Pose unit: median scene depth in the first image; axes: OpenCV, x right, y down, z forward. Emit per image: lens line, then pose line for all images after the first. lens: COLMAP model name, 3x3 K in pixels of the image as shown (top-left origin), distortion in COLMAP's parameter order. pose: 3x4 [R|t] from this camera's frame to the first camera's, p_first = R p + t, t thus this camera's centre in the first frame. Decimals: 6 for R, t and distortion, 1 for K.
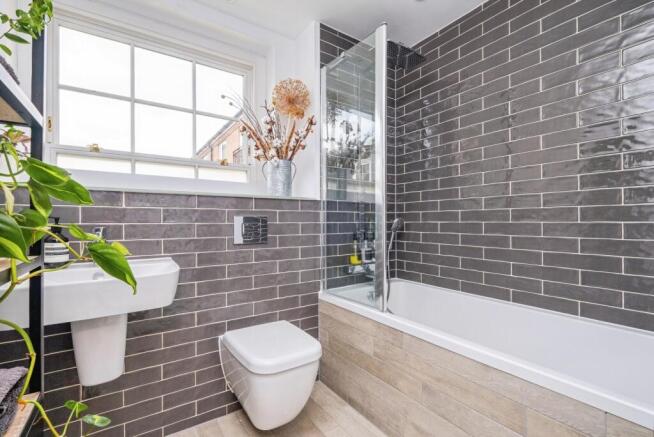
lens RADIAL K [[292.2, 0, 325.5], [0, 292.2, 220.5], [0, 0, 1]] dist [0.000035, -0.000110]
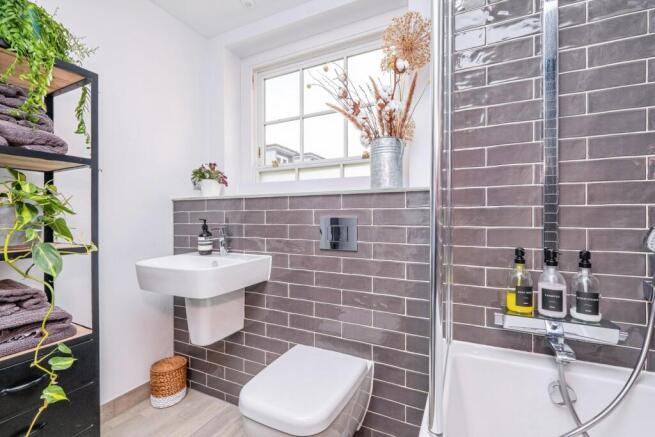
lens RADIAL K [[287.0, 0, 327.5], [0, 287.0, 217.2], [0, 0, 1]] dist [0.001341, 0.000021]
pose [[0.501698, 0.002404, -0.865040, 0.396111], [0.004491, 0.999975, 0.005384, -0.016641], [0.865031, -0.006586, 0.501675, 0.514702]]
